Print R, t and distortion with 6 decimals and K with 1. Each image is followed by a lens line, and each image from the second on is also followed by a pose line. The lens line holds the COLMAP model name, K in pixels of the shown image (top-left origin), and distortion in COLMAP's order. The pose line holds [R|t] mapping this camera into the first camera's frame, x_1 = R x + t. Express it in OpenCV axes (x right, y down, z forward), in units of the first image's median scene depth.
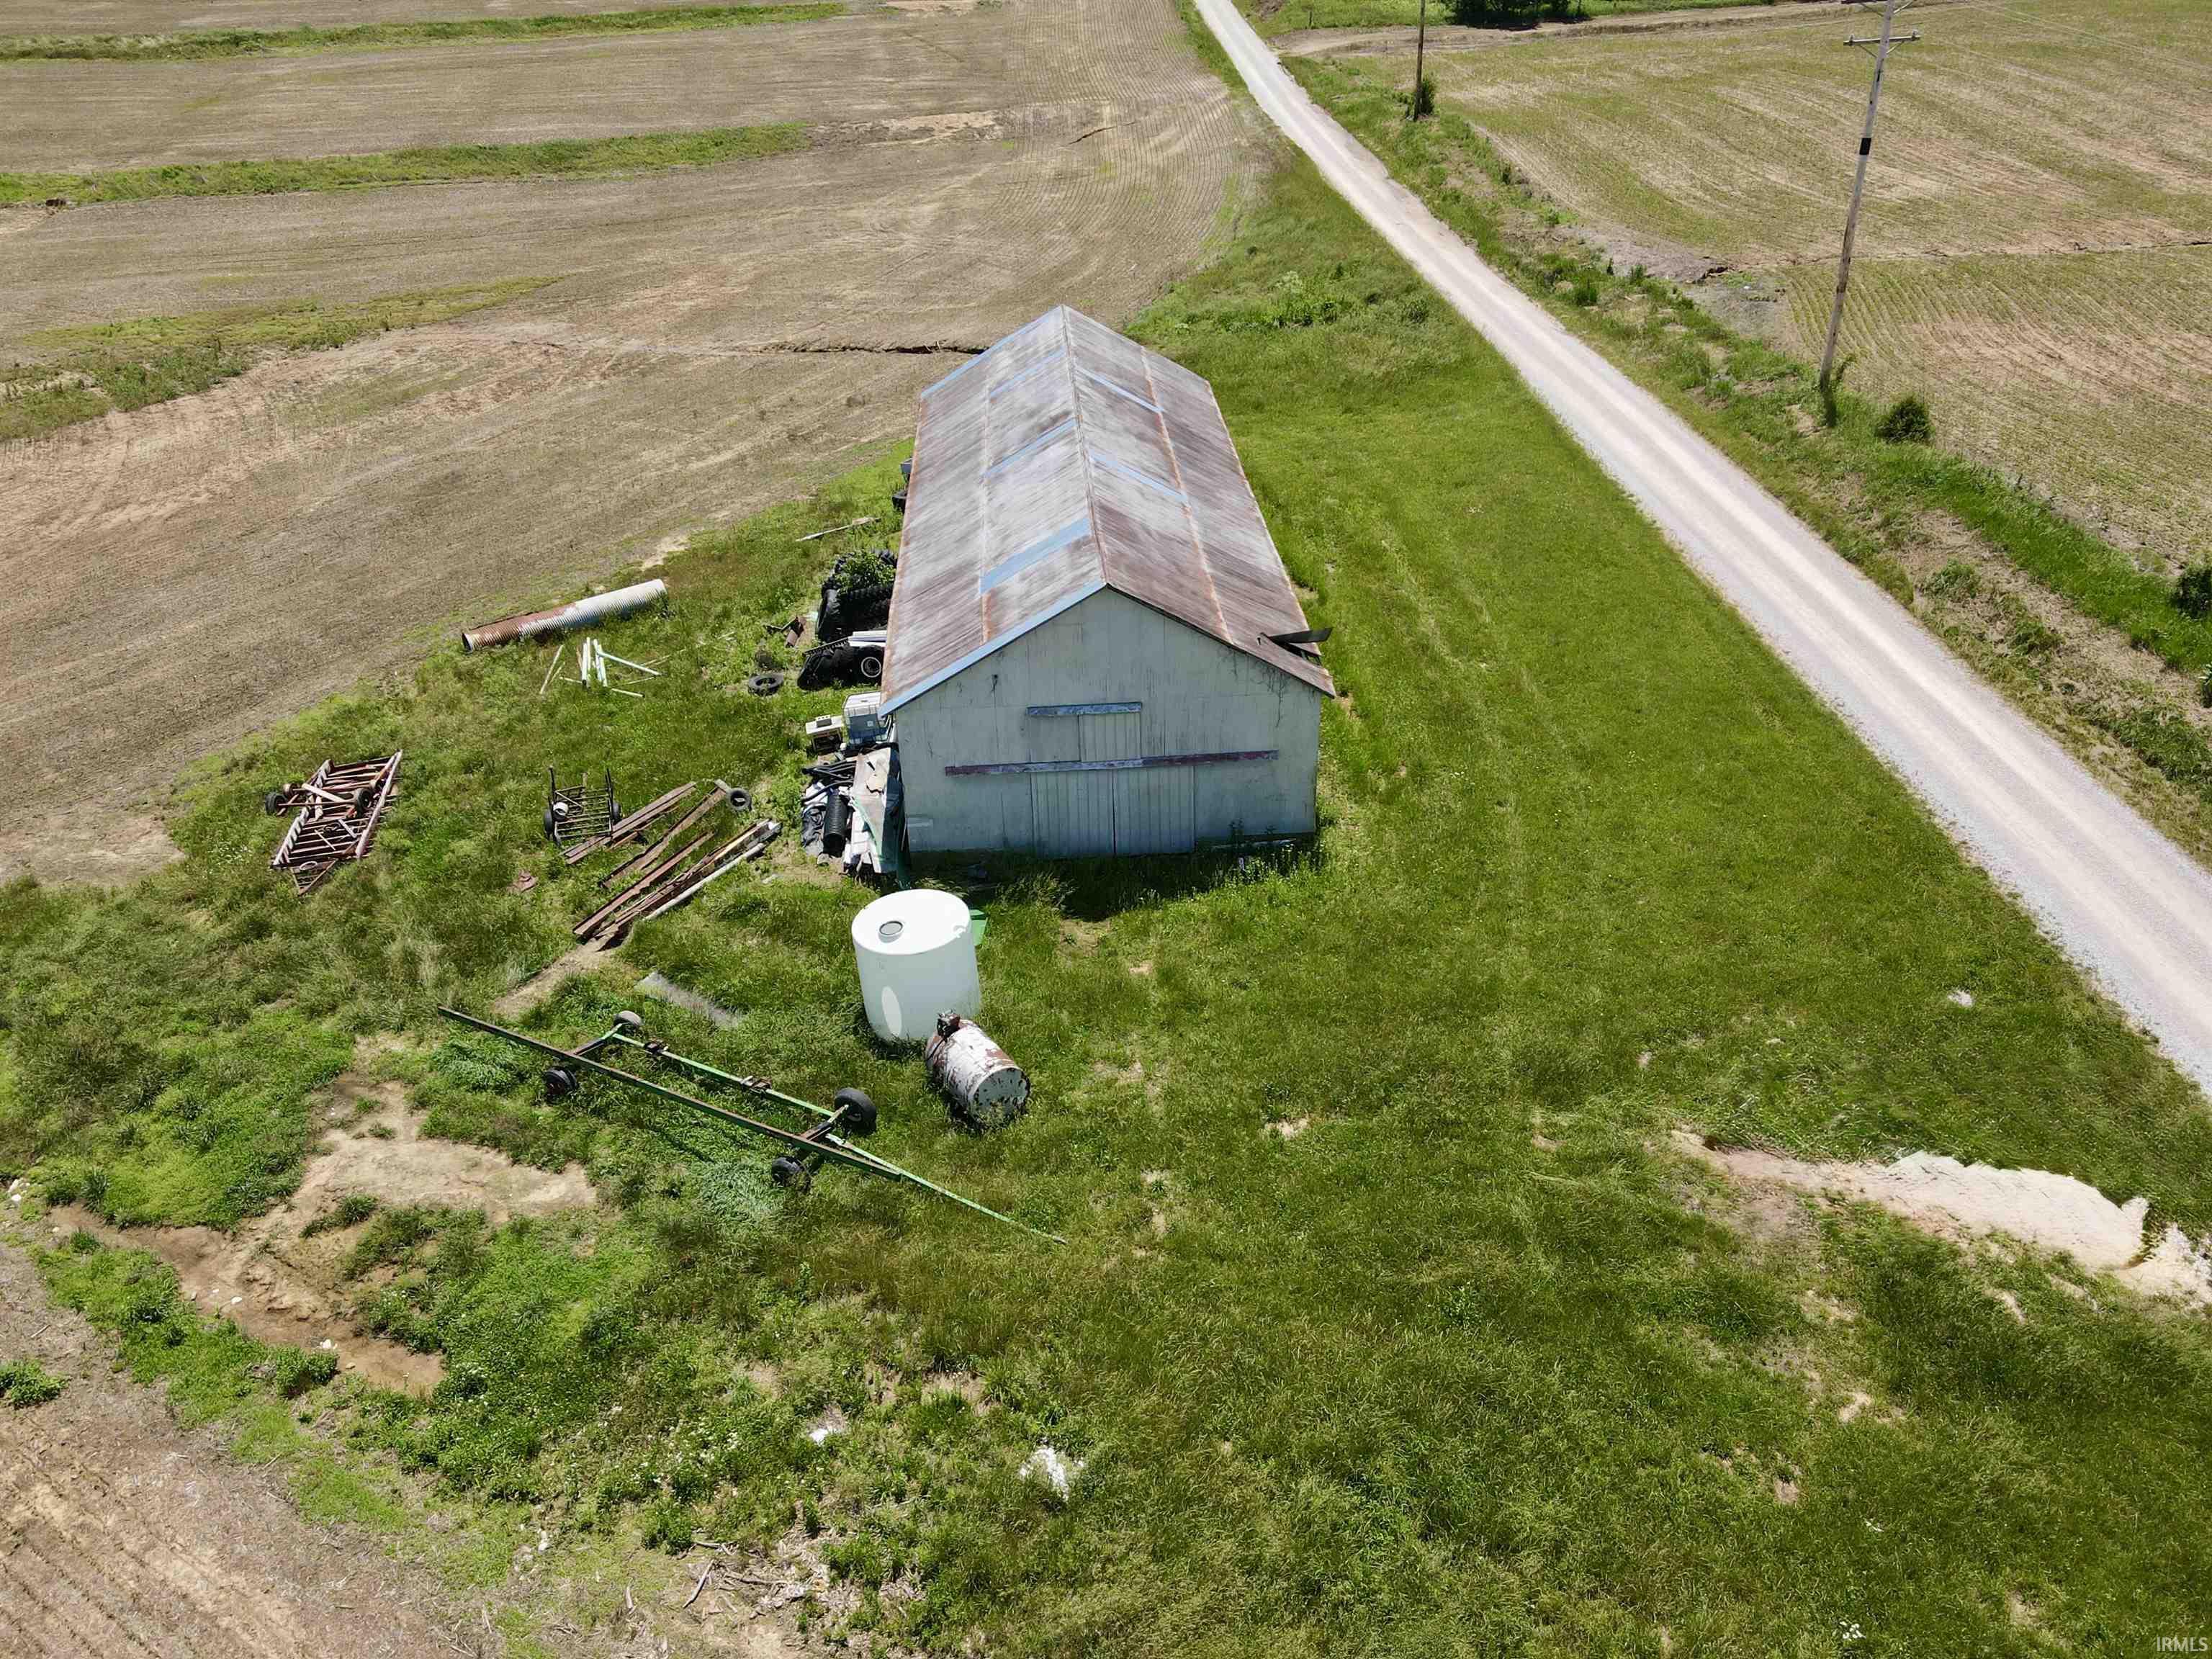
lens RADIAL K [[1610.8, 0, 1106.0], [0, 1610.8, 829.5], [0, 0, 1]] dist [0.009147, 0.001915]
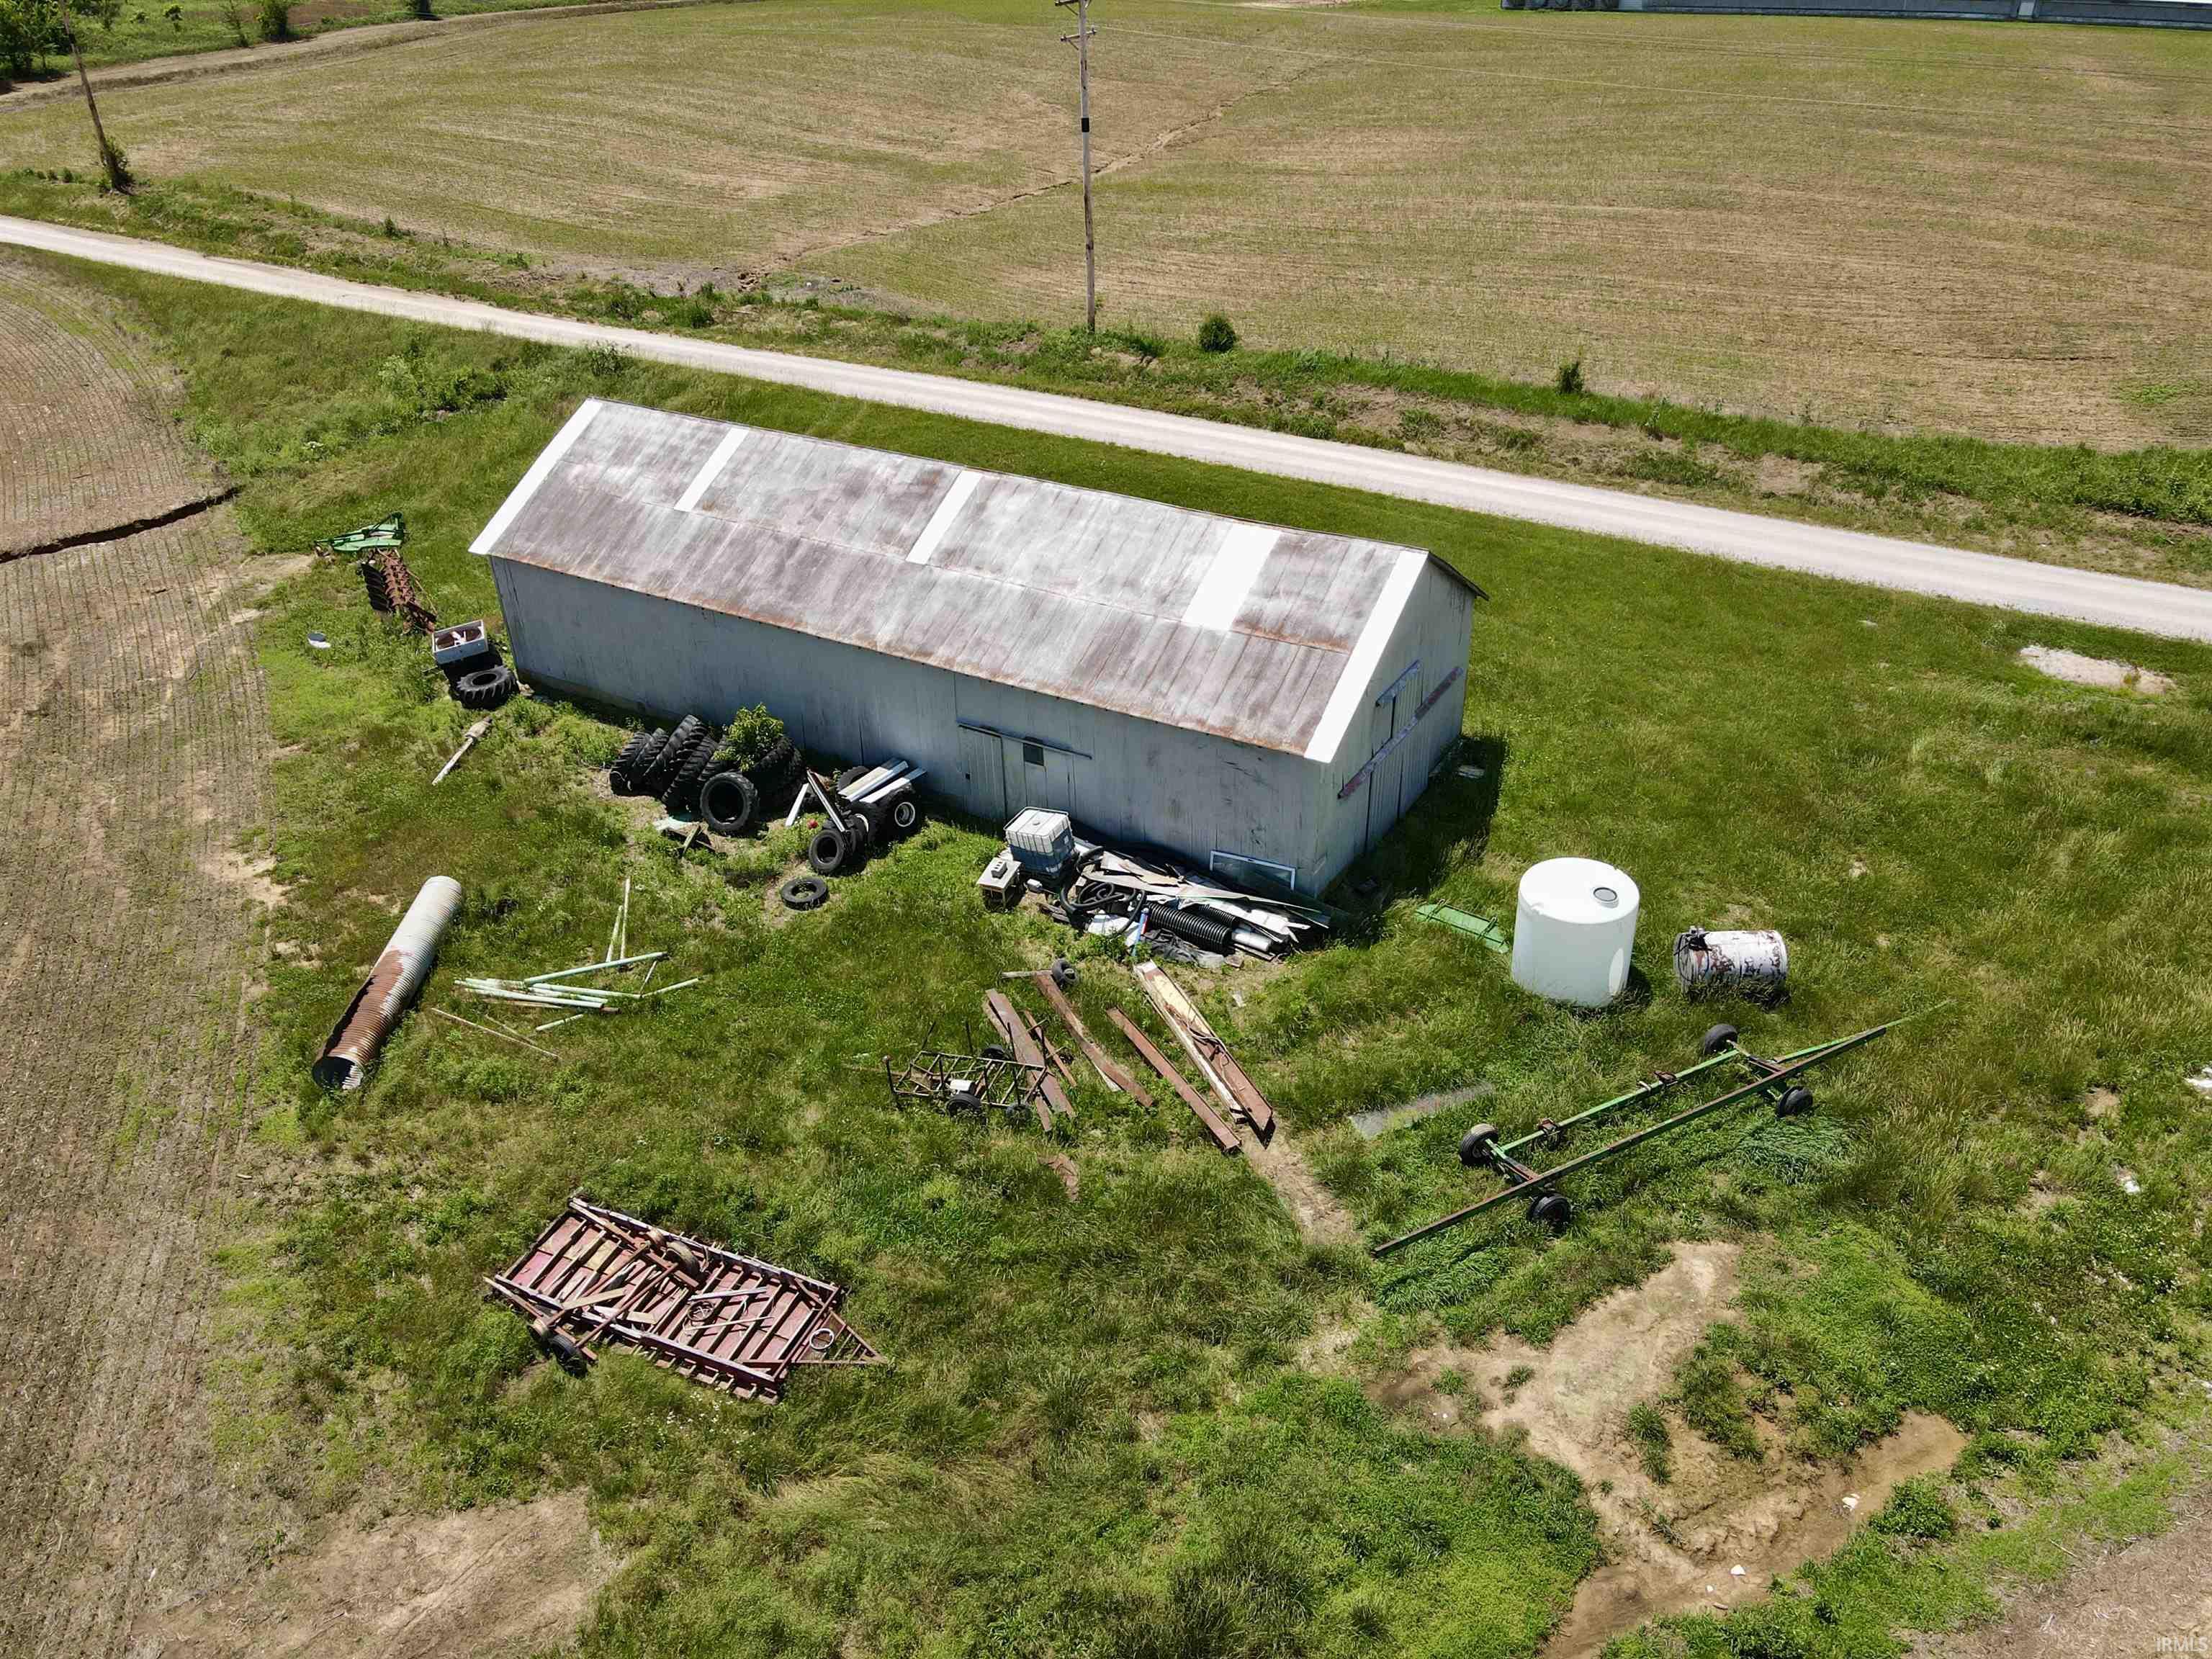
lens RADIAL K [[1610.8, 0, 1106.0], [0, 1610.8, 829.5], [0, 0, 1]] dist [0.009147, 0.001915]
pose [[0.561487, -0.410466, 0.718506, -1.054192], [0.425925, 0.887803, 0.174336, -0.295889], [-0.709451, 0.208142, 0.673317, 0.543075]]
